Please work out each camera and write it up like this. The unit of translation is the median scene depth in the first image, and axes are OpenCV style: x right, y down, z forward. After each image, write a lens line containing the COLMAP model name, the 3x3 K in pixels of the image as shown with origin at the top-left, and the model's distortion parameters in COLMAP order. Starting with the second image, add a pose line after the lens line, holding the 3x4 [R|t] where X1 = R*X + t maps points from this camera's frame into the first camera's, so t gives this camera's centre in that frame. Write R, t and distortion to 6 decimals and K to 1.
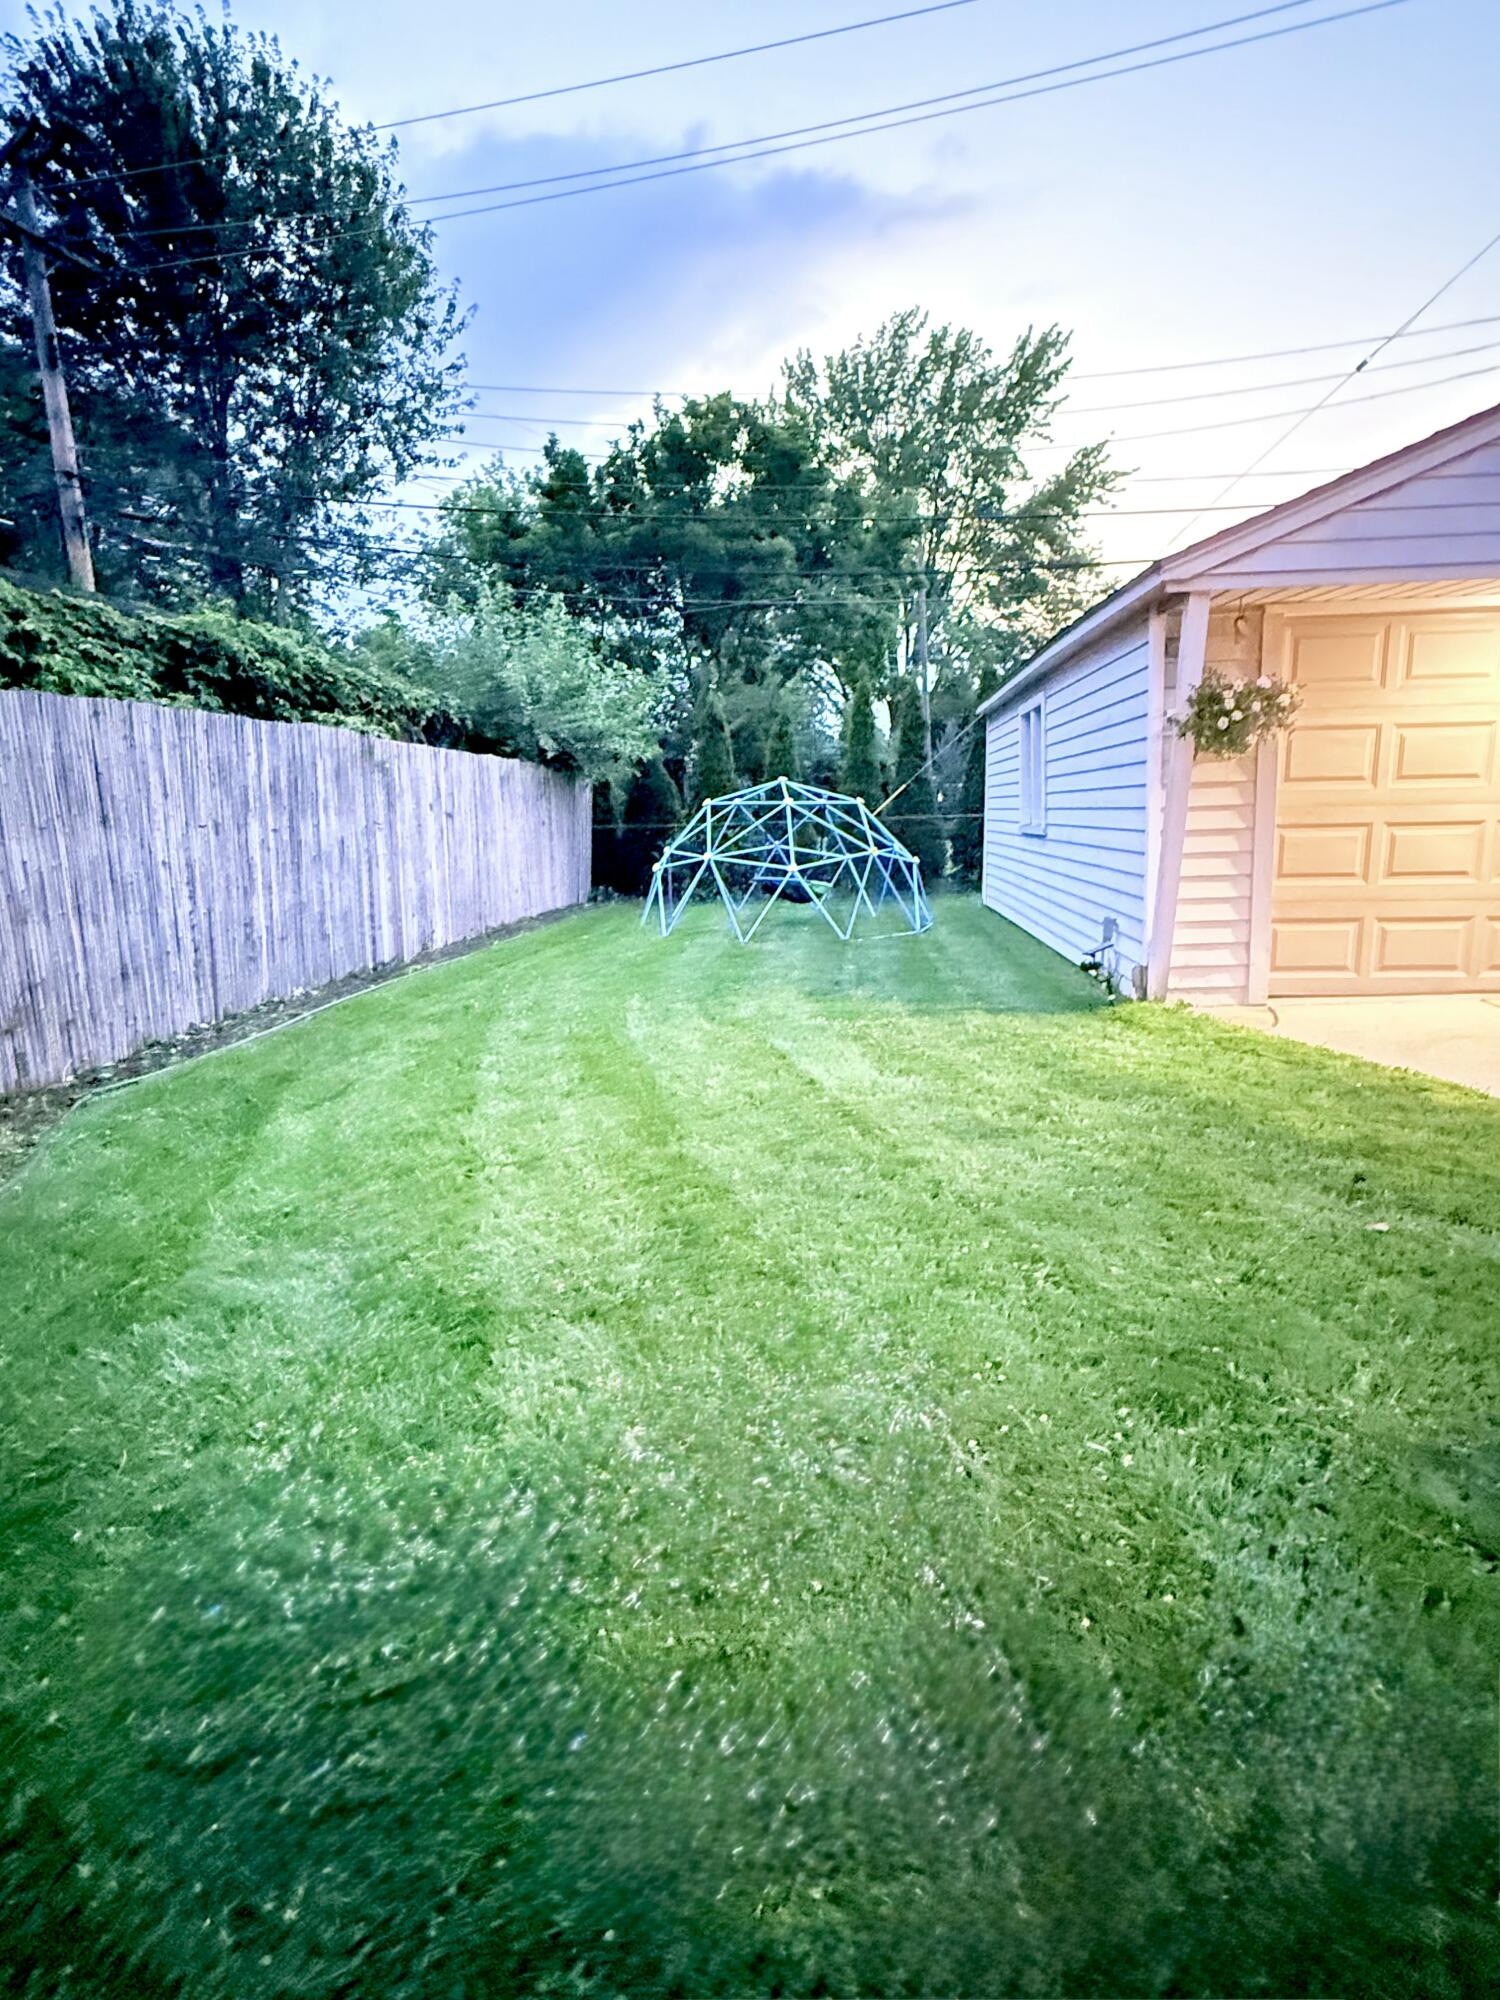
lens RADIAL K [[1022.0, 0, 750.0], [0, 1022.0, 1000.0], [0, 0, 1]] dist [-0.001957, -0.002087]
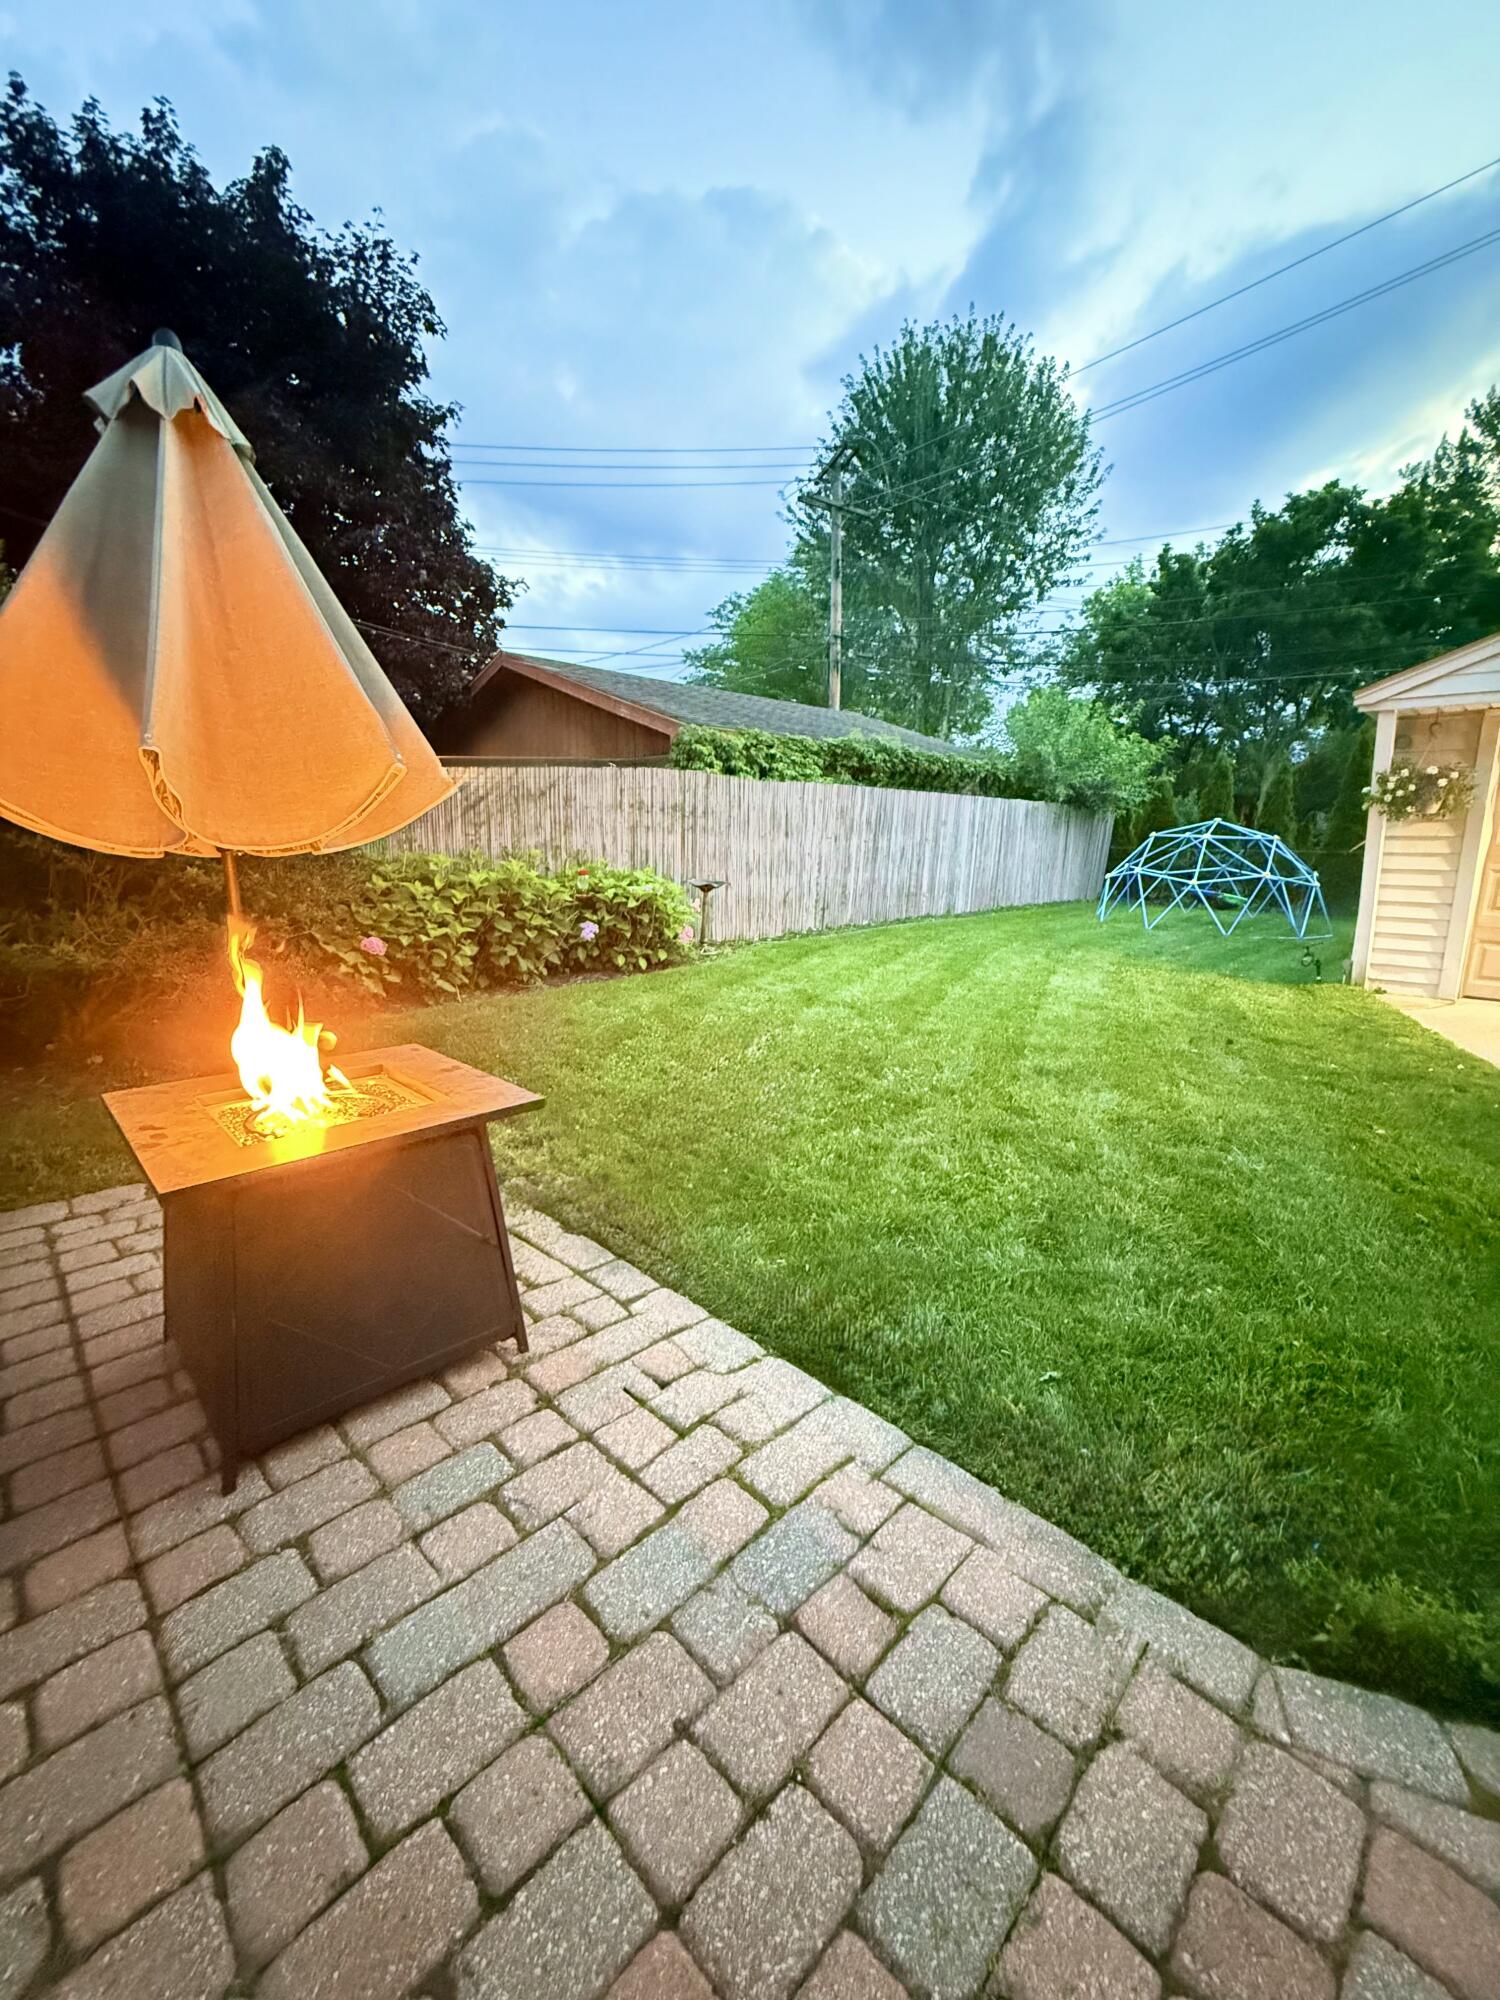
lens RADIAL K [[782.6, 0, 750.0], [0, 782.6, 1000.0], [0, 0, 1]] dist [-0.001906, -0.000367]
pose [[0.774041, 0.166529, -0.610842, 0.134115], [-0.145762, 0.985745, 0.084030, 0.017489], [0.616128, 0.023995, 0.787281, -0.132570]]
